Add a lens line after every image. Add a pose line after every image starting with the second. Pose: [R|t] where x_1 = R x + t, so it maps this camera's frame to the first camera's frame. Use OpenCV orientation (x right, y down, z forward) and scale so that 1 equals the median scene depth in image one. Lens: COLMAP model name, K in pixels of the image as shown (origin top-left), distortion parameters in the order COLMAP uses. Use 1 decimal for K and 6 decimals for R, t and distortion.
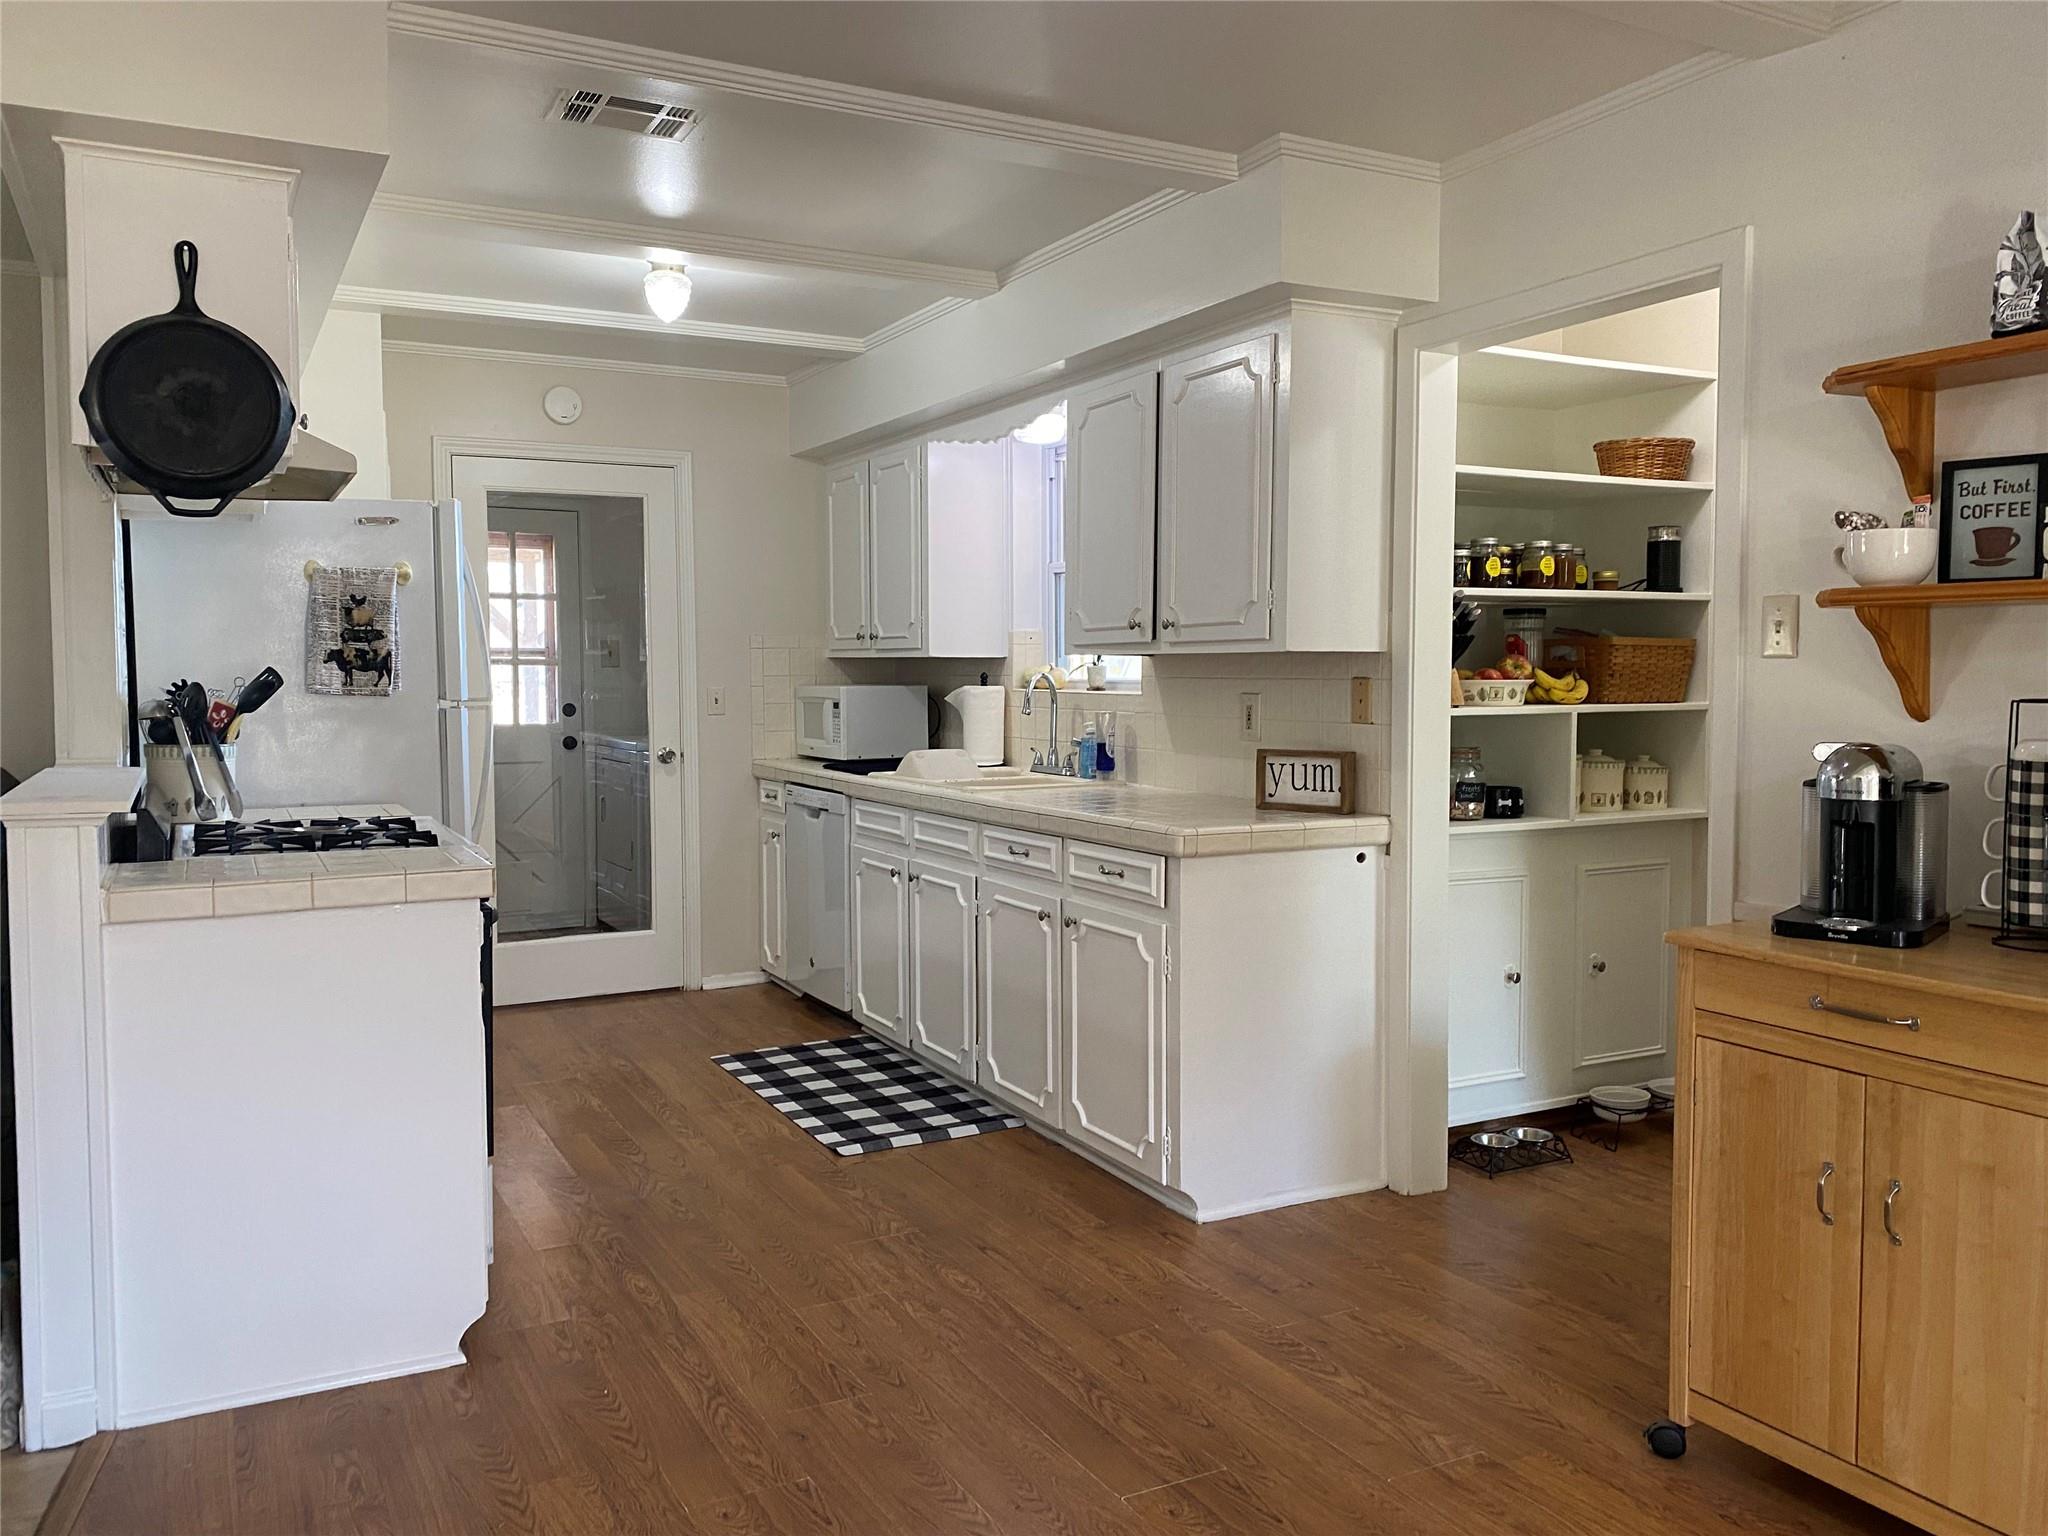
lens RADIAL K [[1548.8, 0, 1003.0], [0, 1548.8, 741.5], [0, 0, 1]] dist [0.053160, -0.073350]
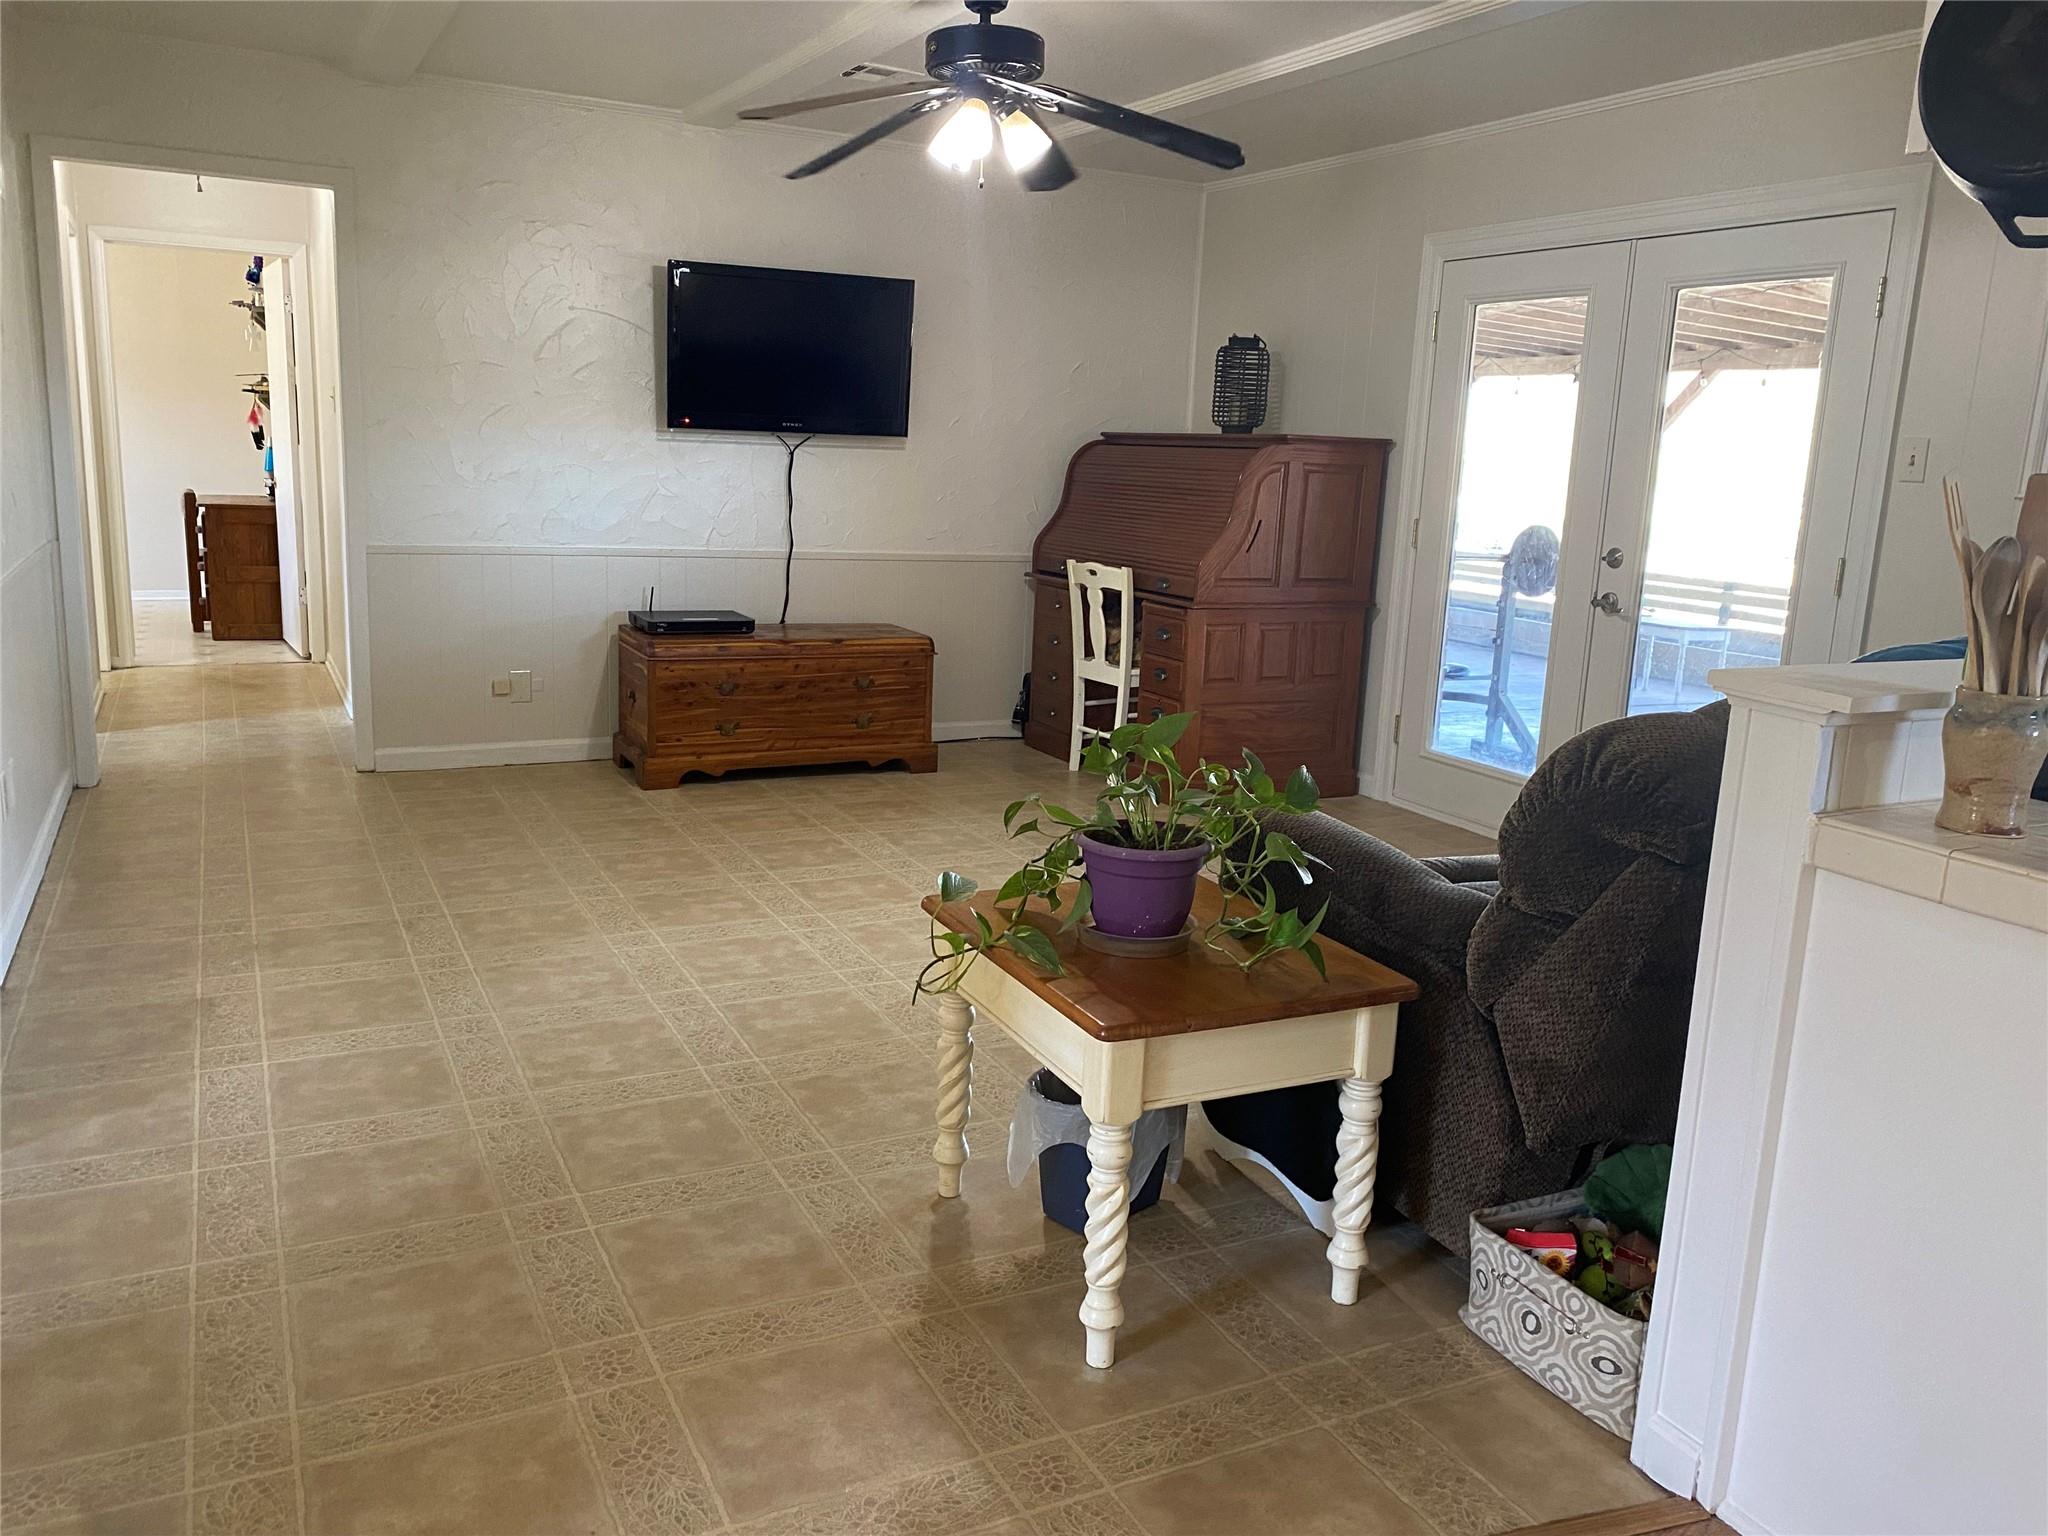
lens RADIAL K [[1548.8, 0, 1033.1], [0, 1548.8, 751.8], [0, 0, 1]] dist [0.053160, -0.073350]
pose [[0.001239, 0.198796, -0.980040, 0.061864], [-0.091645, 0.975939, 0.197848, -0.023890], [0.995791, 0.089571, 0.019428, 0.383309]]
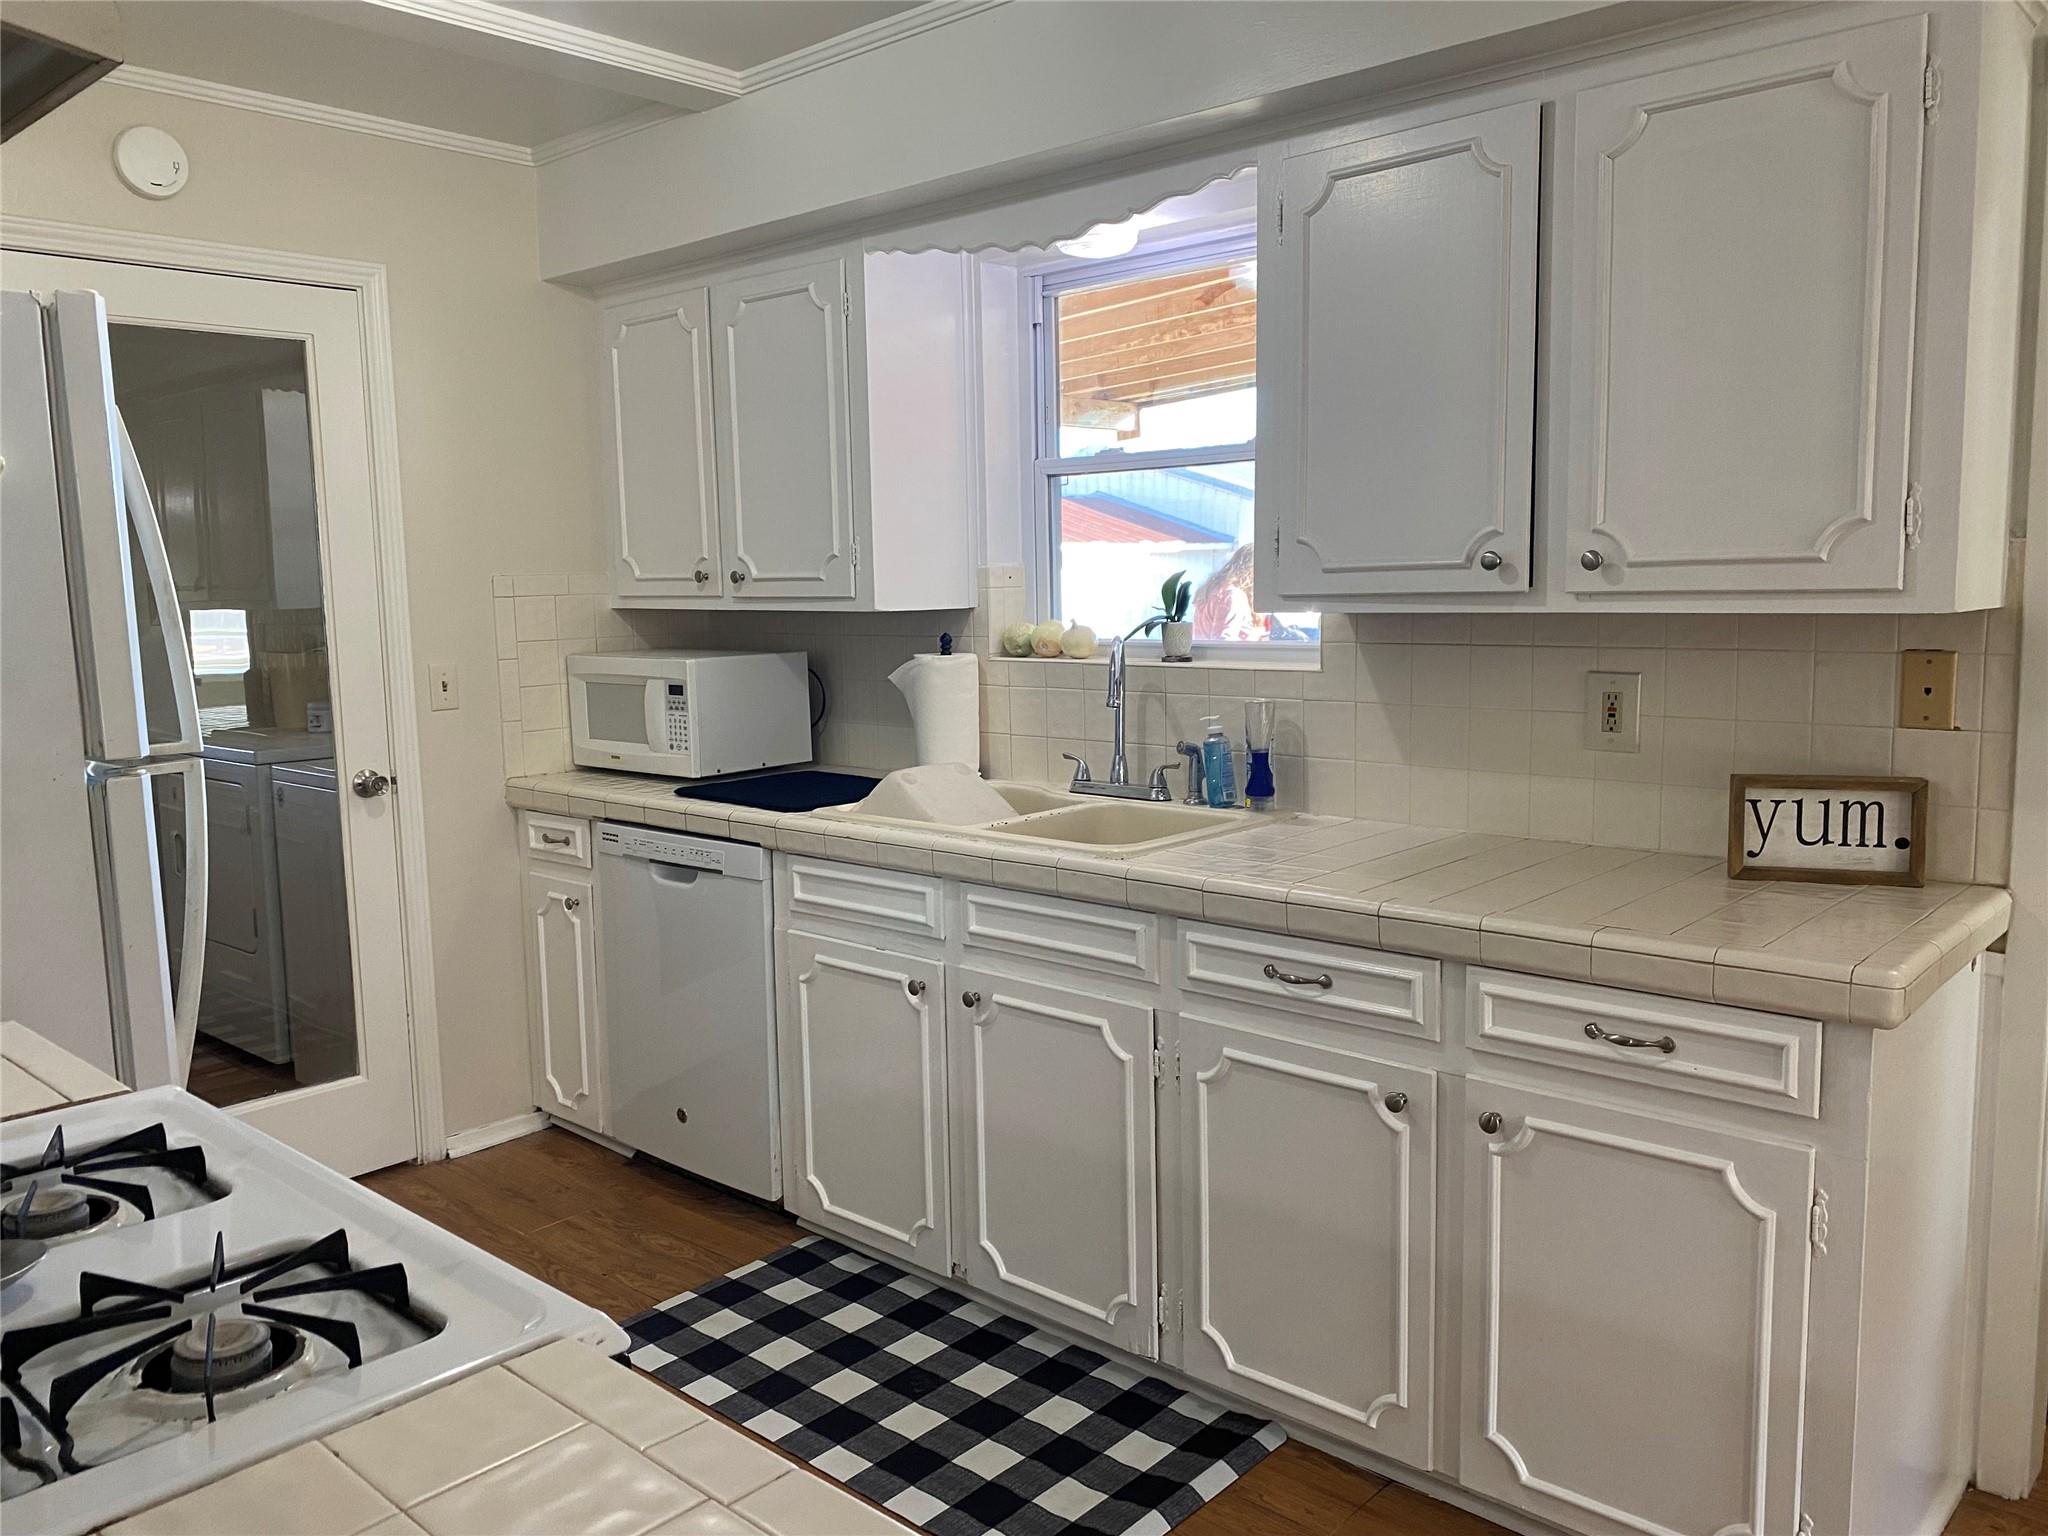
lens RADIAL K [[1548.8, 0, 982.6], [0, 1548.8, 745.3], [0, 0, 1]] dist [0.053160, -0.073350]
pose [[0.941096, -0.053655, 0.333856, -0.277234], [0.034247, 0.997378, 0.063755, -0.050632], [-0.336401, -0.048566, 0.940466, 0.519414]]
